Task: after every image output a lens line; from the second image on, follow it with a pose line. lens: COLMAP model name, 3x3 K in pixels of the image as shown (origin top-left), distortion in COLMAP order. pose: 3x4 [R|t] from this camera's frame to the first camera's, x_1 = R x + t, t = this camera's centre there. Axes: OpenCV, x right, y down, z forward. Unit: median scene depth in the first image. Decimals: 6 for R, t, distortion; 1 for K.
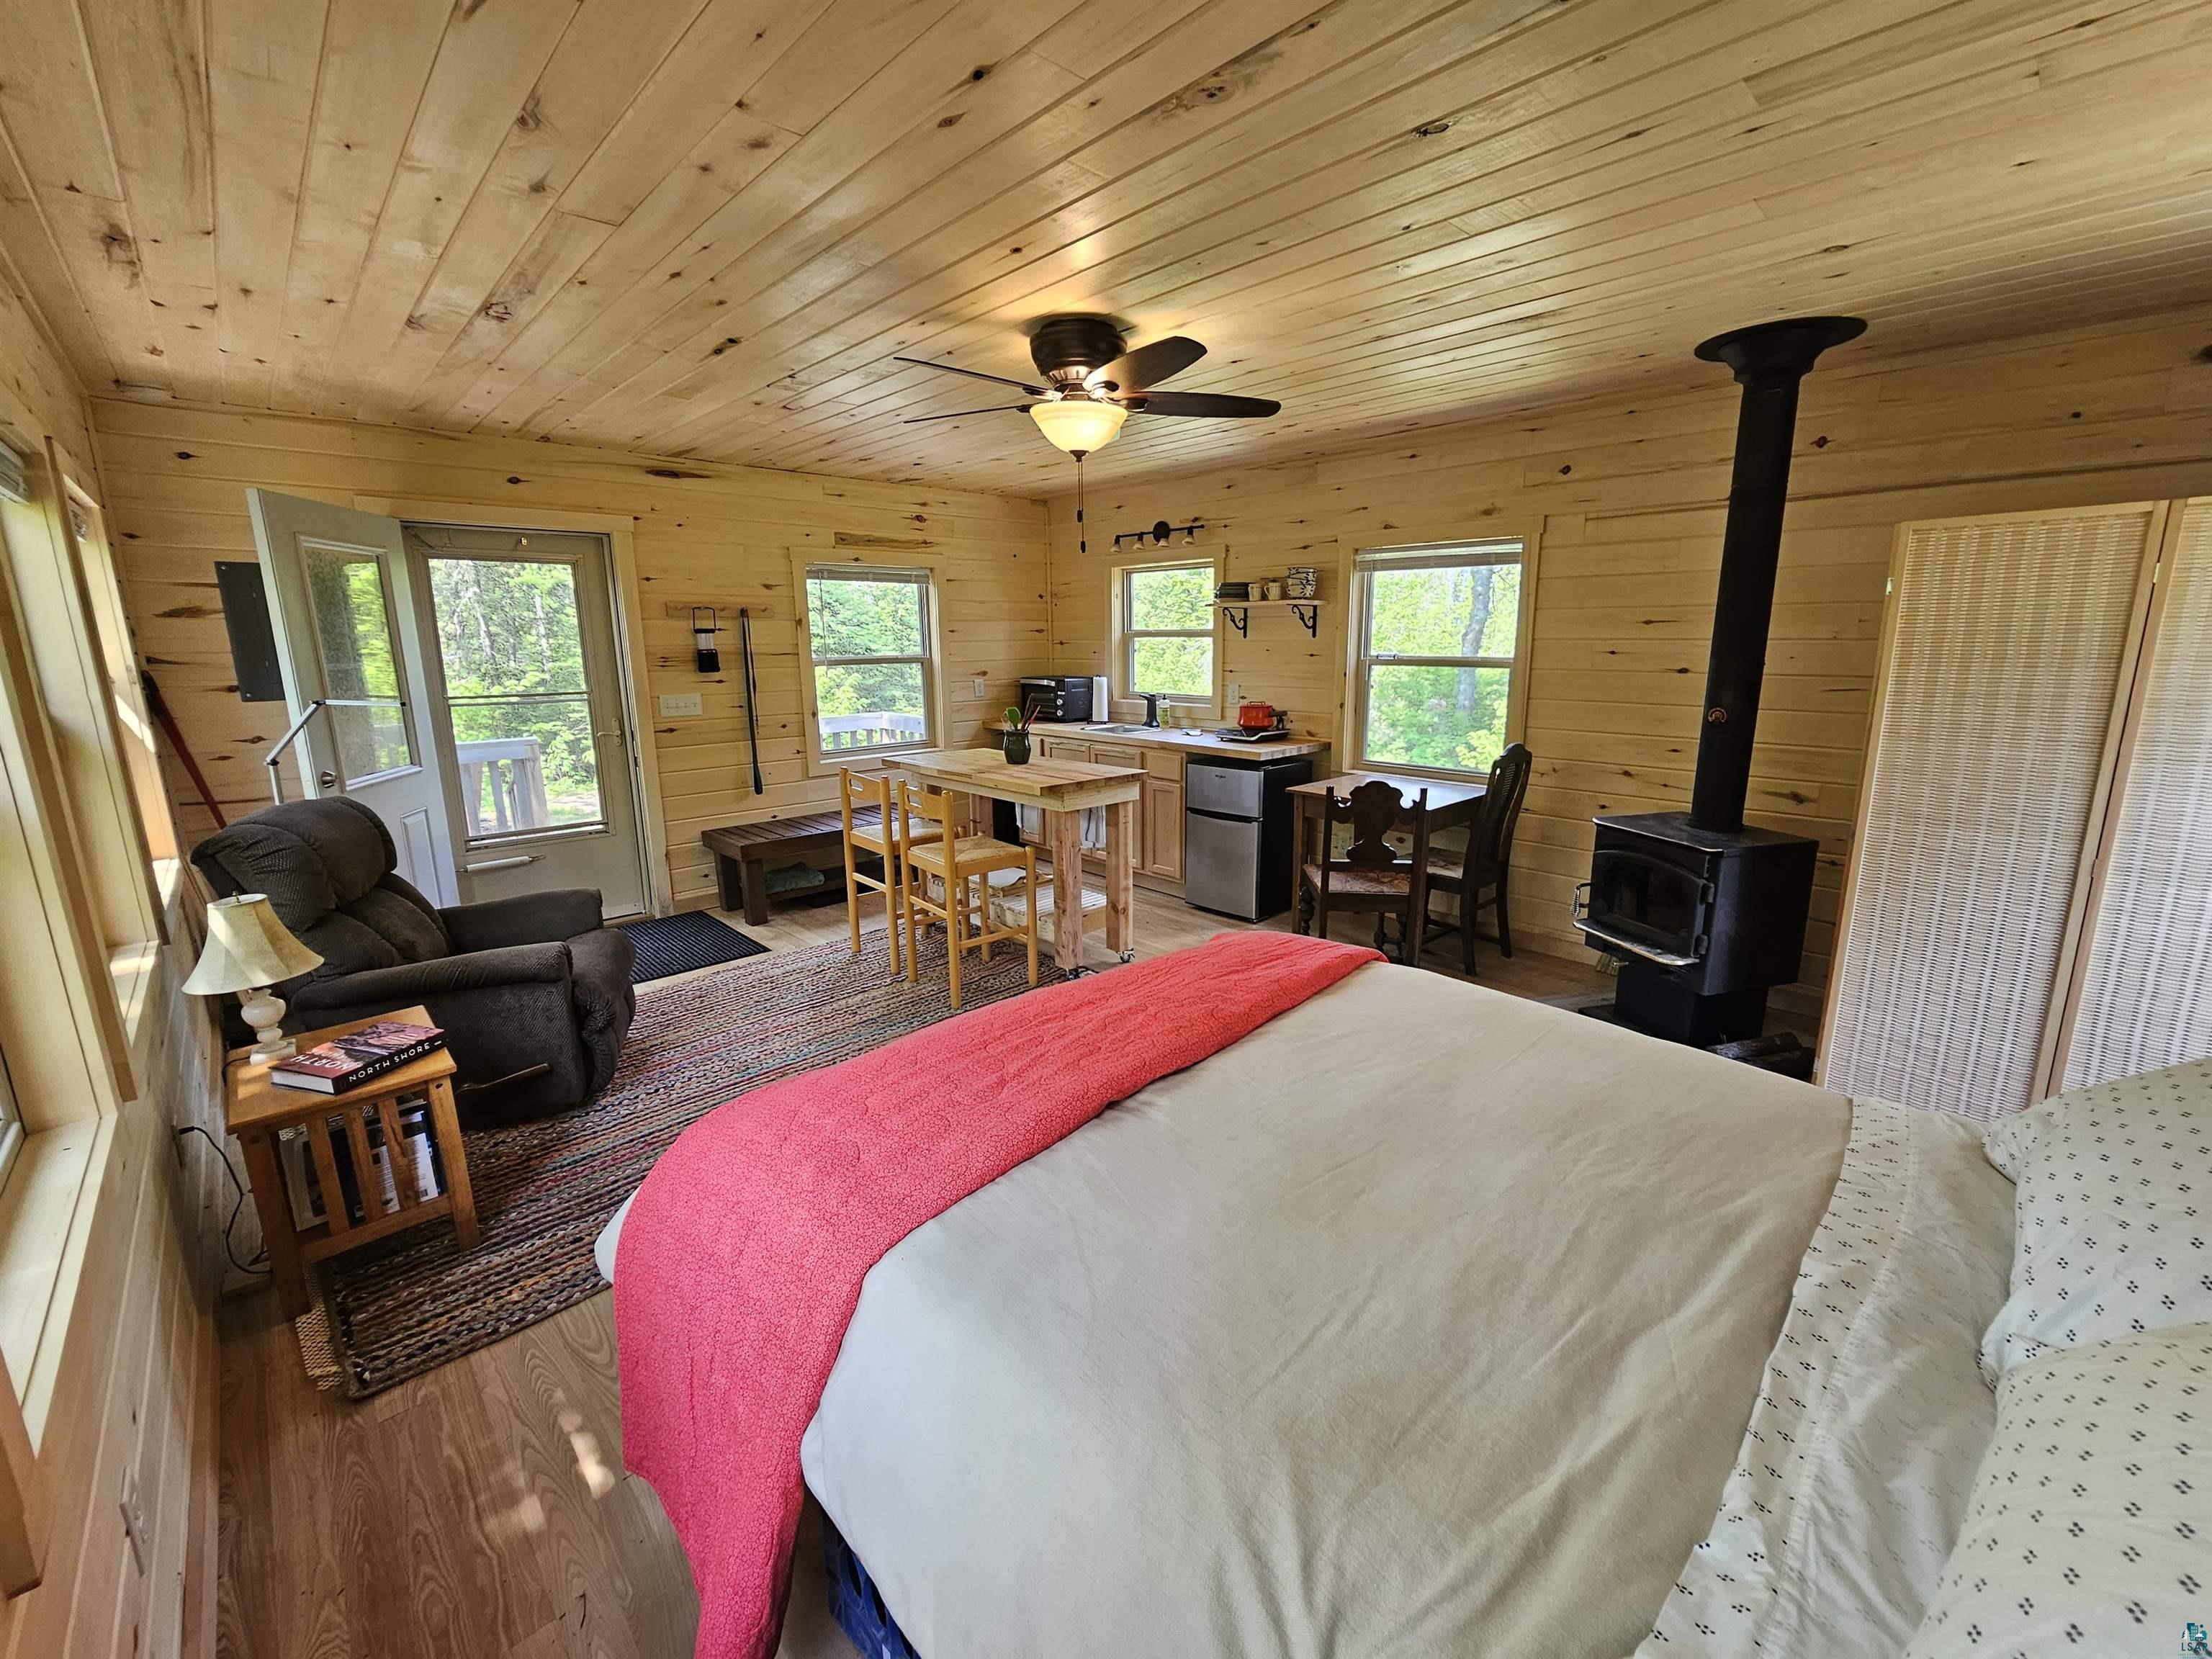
lens RADIAL K [[909.2, 0, 1109.1], [0, 909.2, 828.2], [0, 0, 1]] dist [-0.004159, 0.000629]
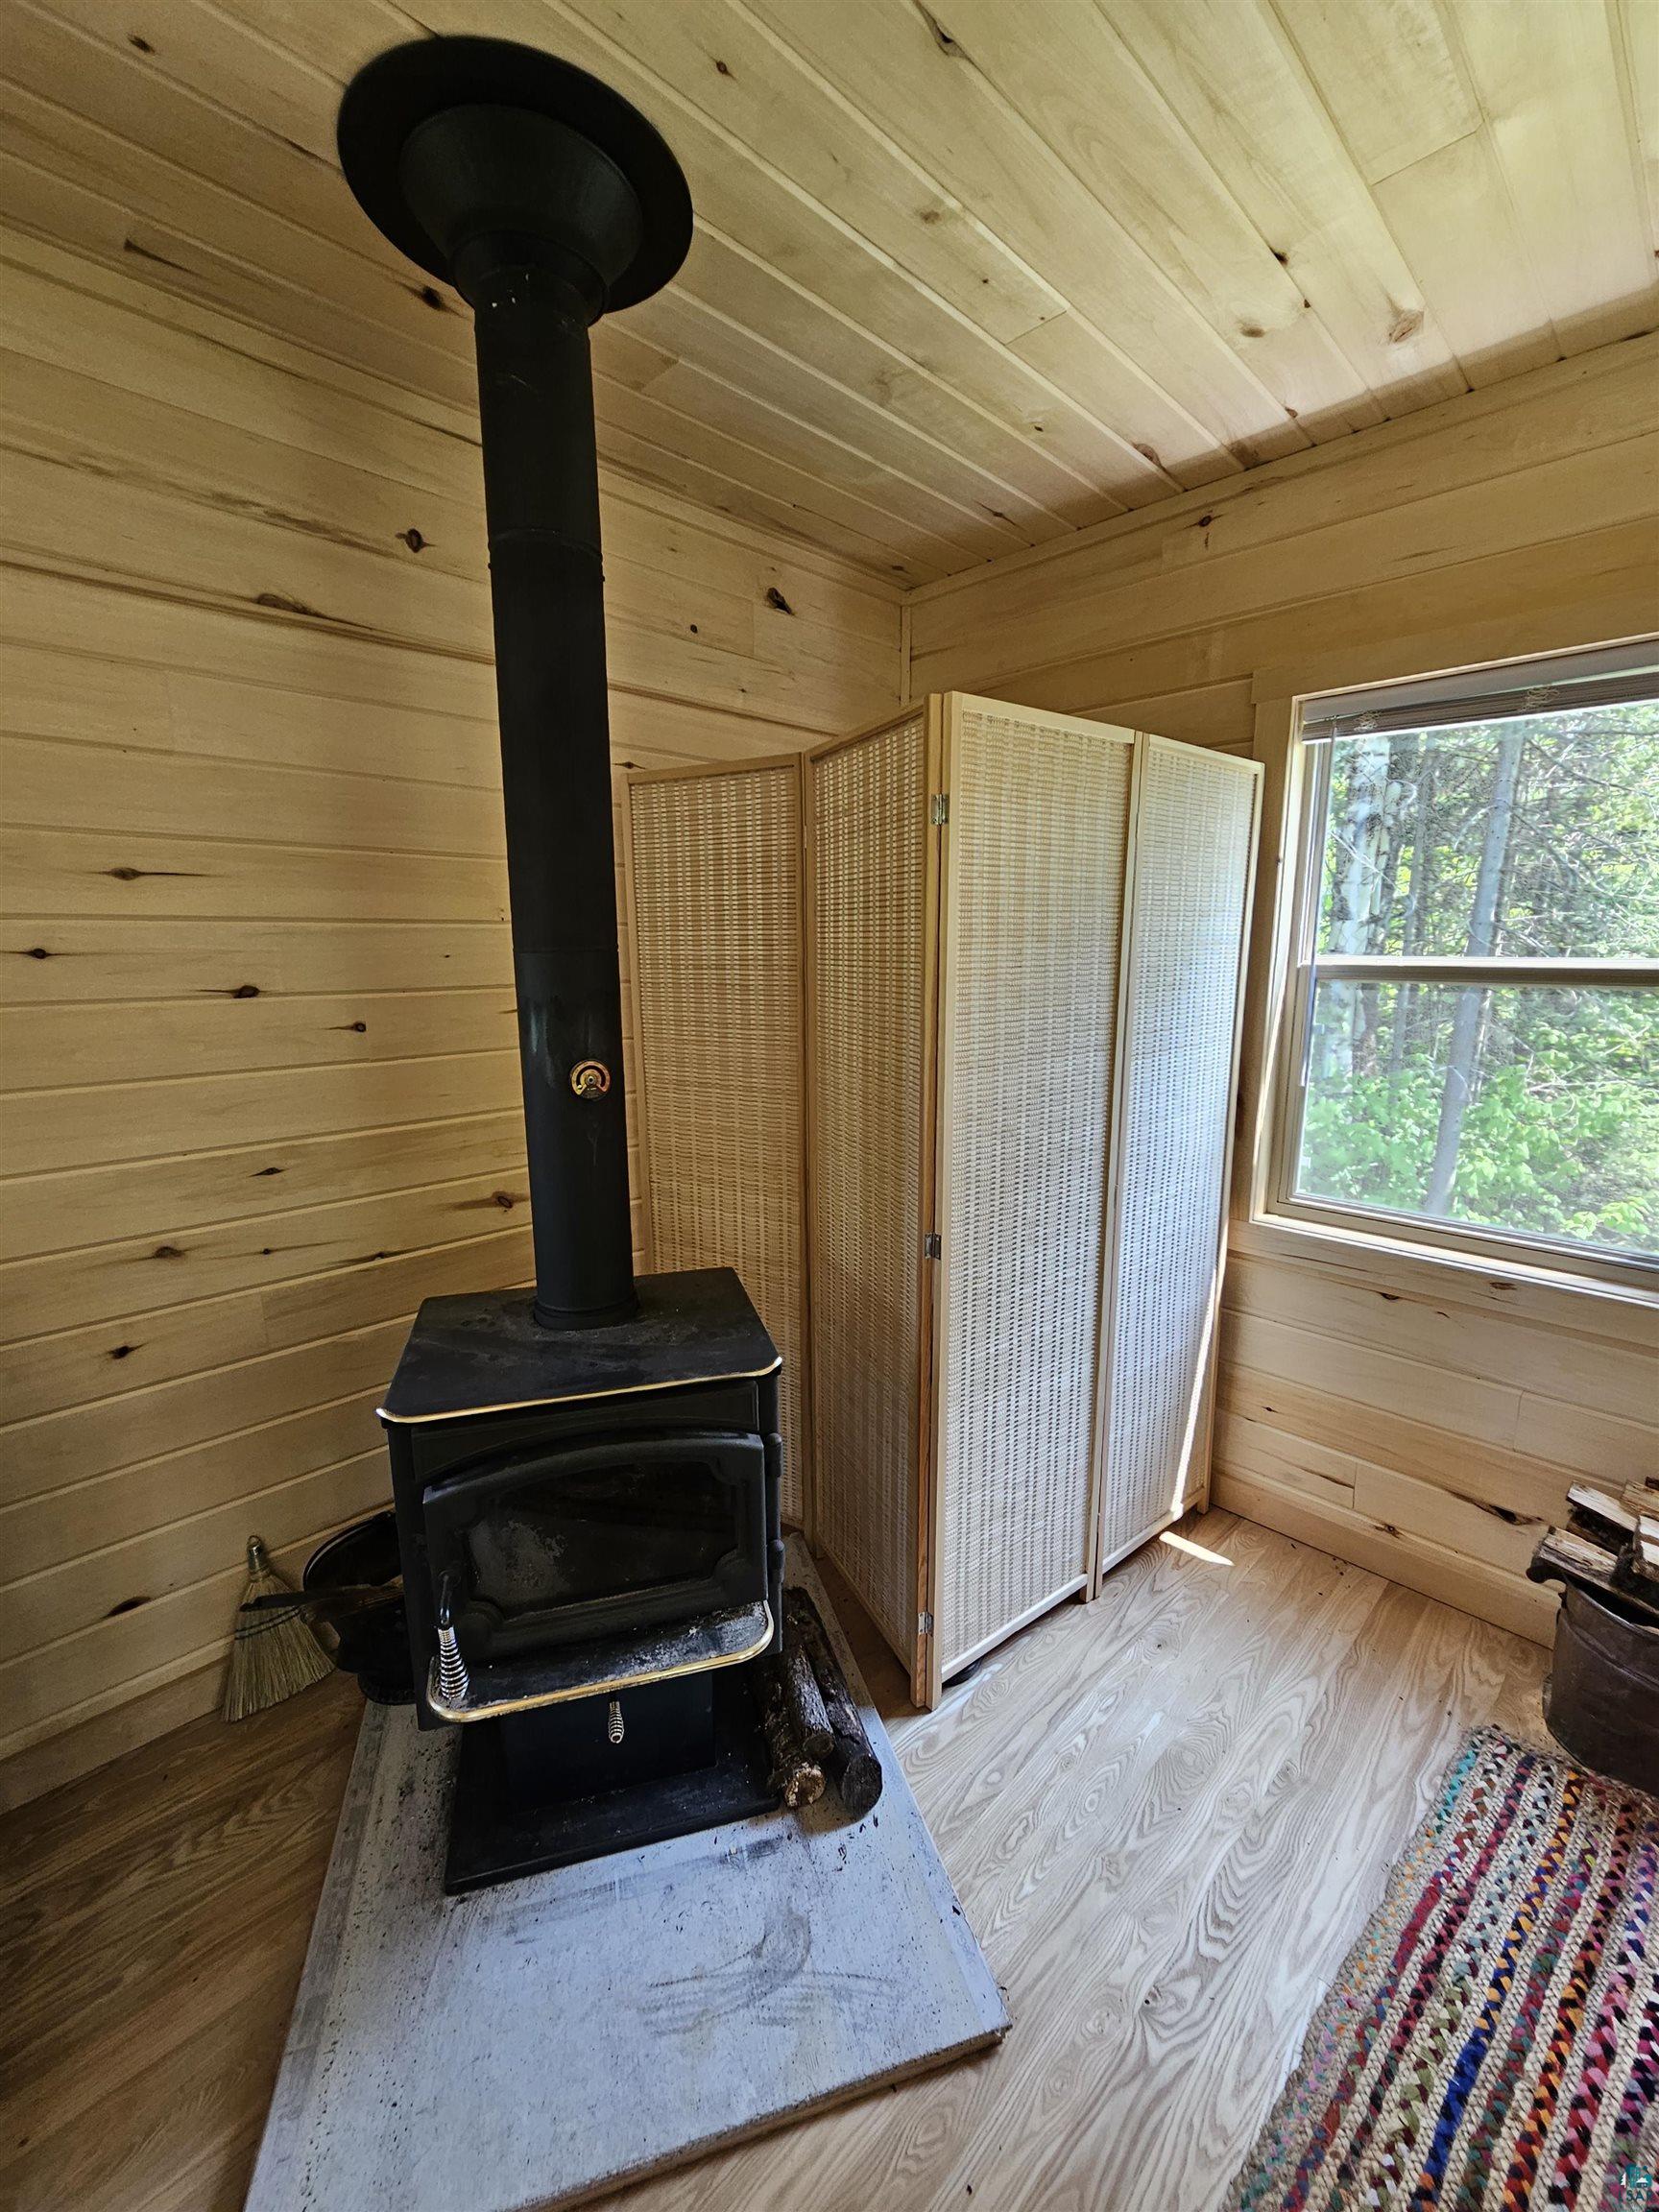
lens RADIAL K [[909.2, 0, 834.3], [0, 909.2, 1114.1], [0, 0, 1]] dist [-0.004159, 0.000629]
pose [[-0.023421, -0.175324, 0.984232, 0.197159], [0.213460, 0.960922, 0.176252, -0.138960], [-0.976671, 0.214222, 0.014919, 0.759891]]
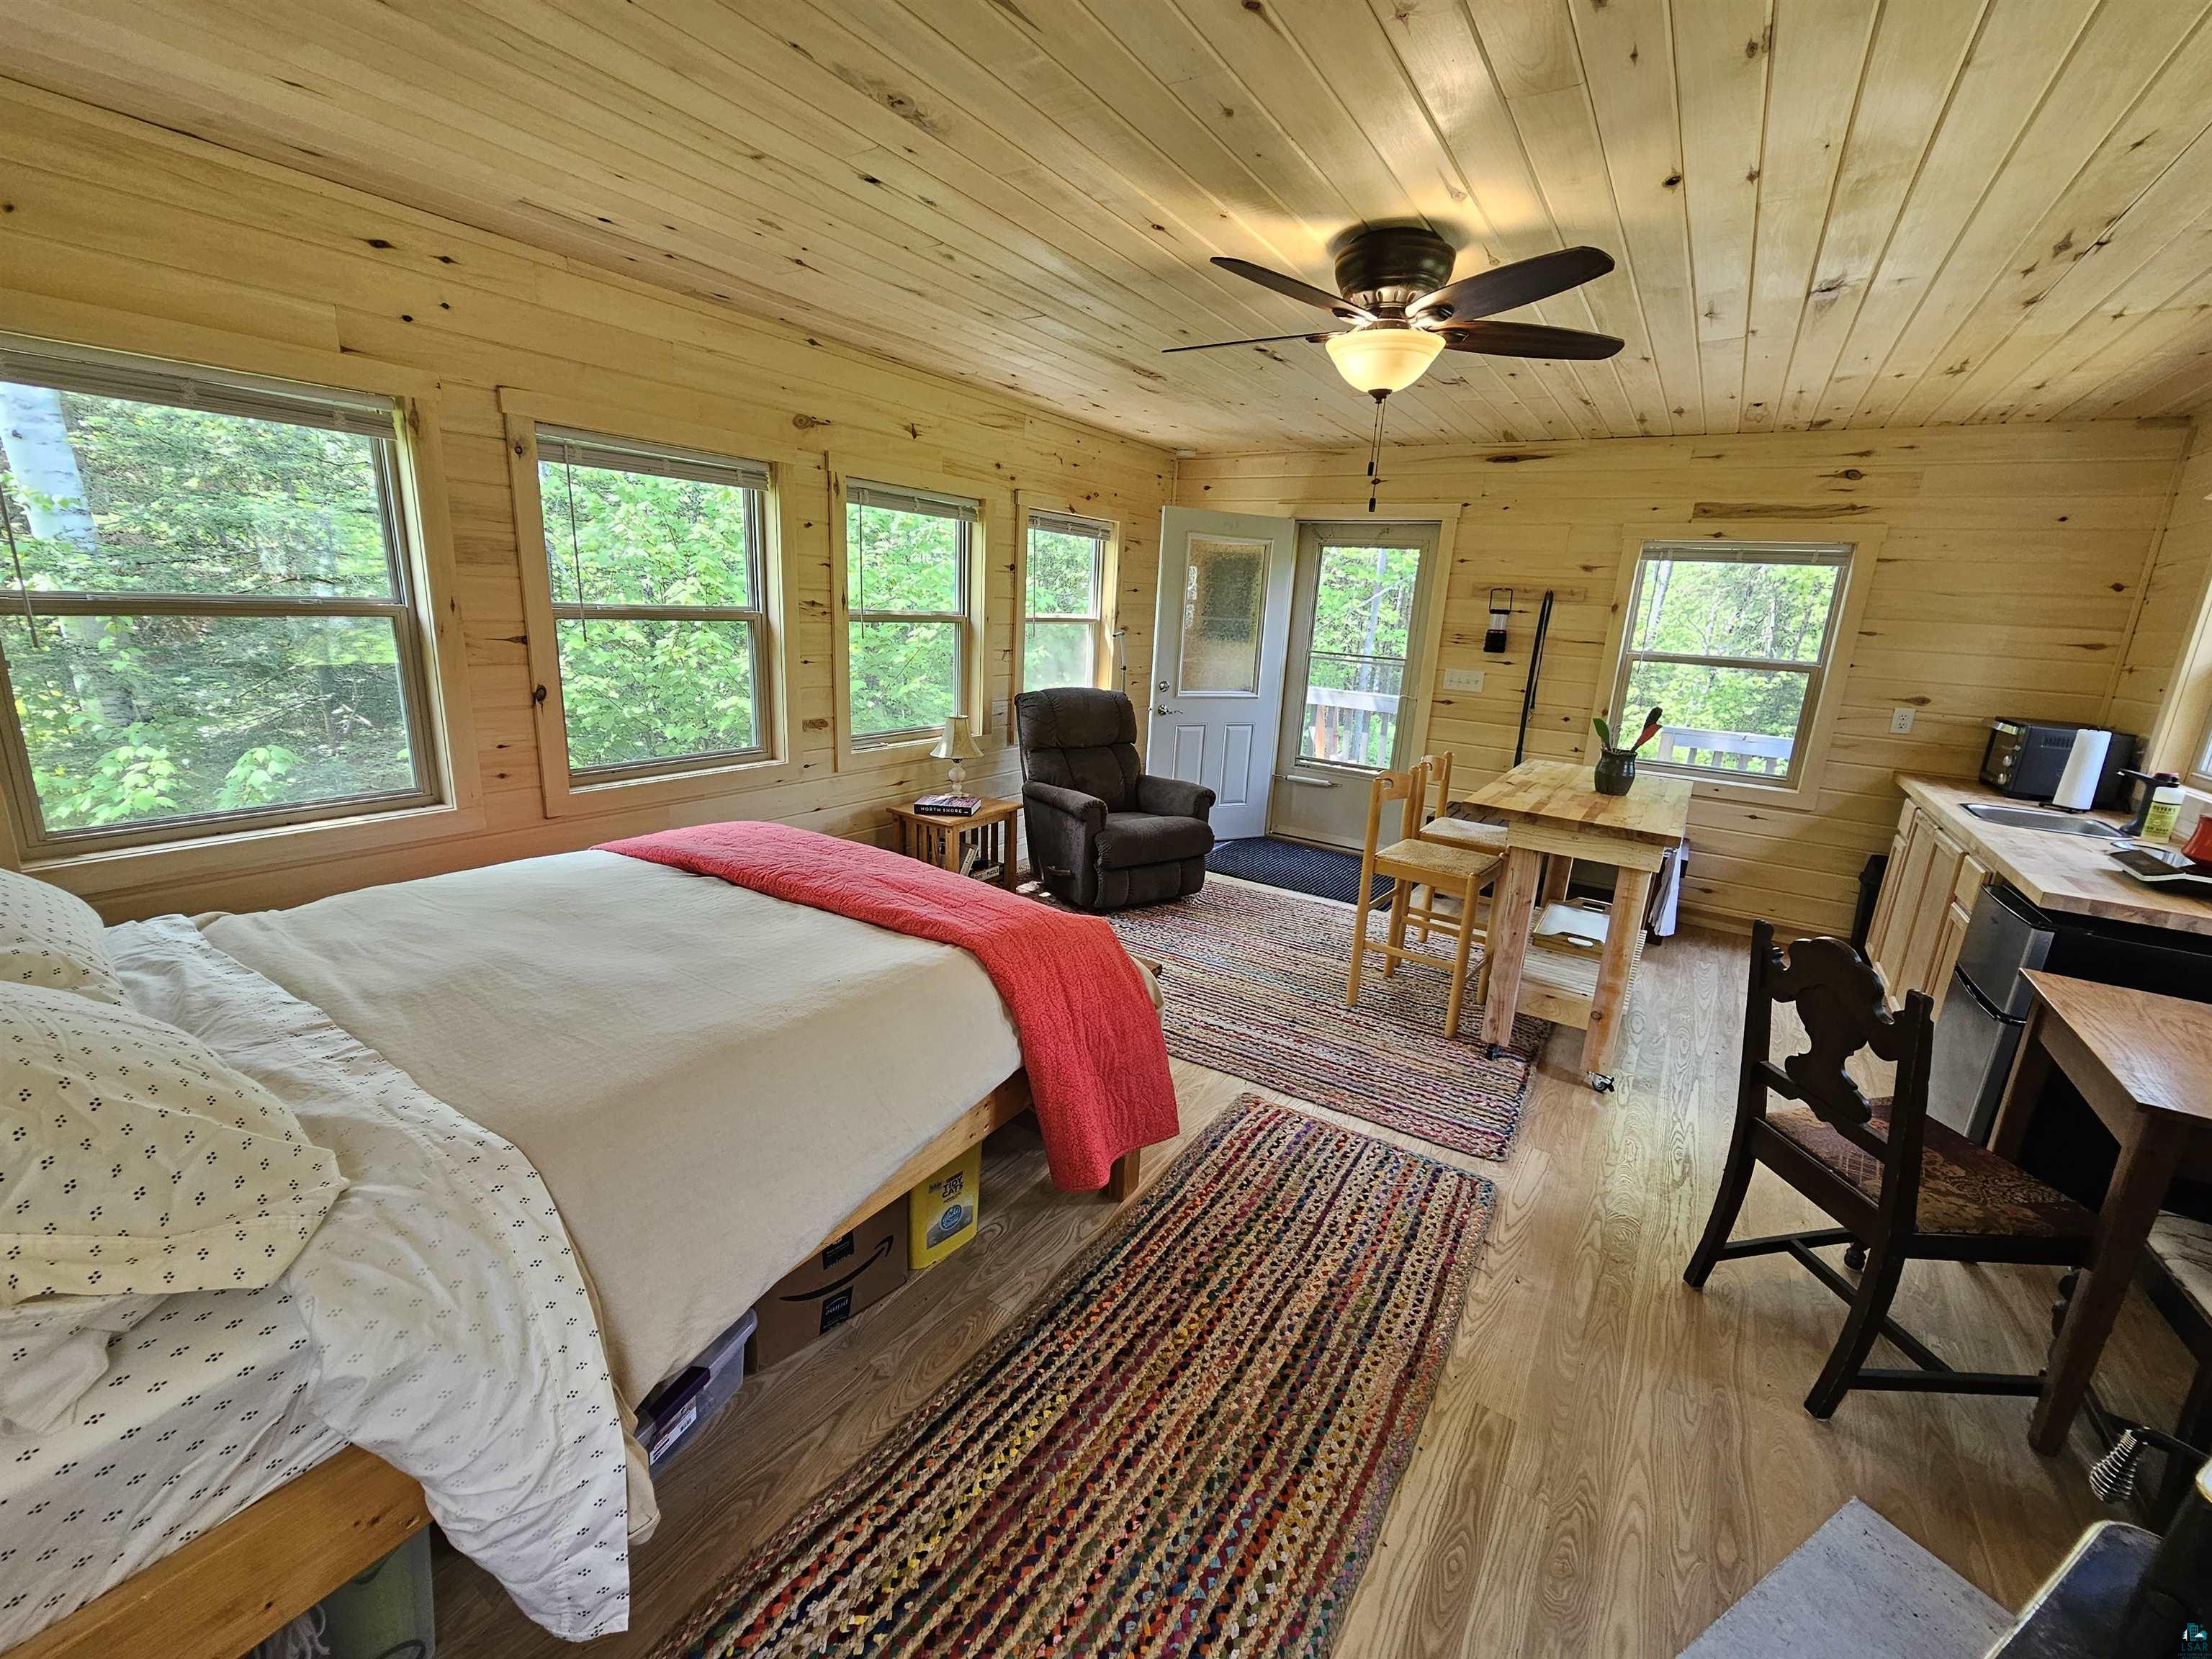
lens RADIAL K [[909.2, 0, 1116.3], [0, 909.2, 829.8], [0, 0, 1]] dist [-0.004159, 0.000629]
pose [[0.234338, 0.260565, -0.936585, 0.639562], [-0.259388, 0.945243, 0.198073, -0.103478], [0.936912, 0.196523, 0.289094, 0.475773]]
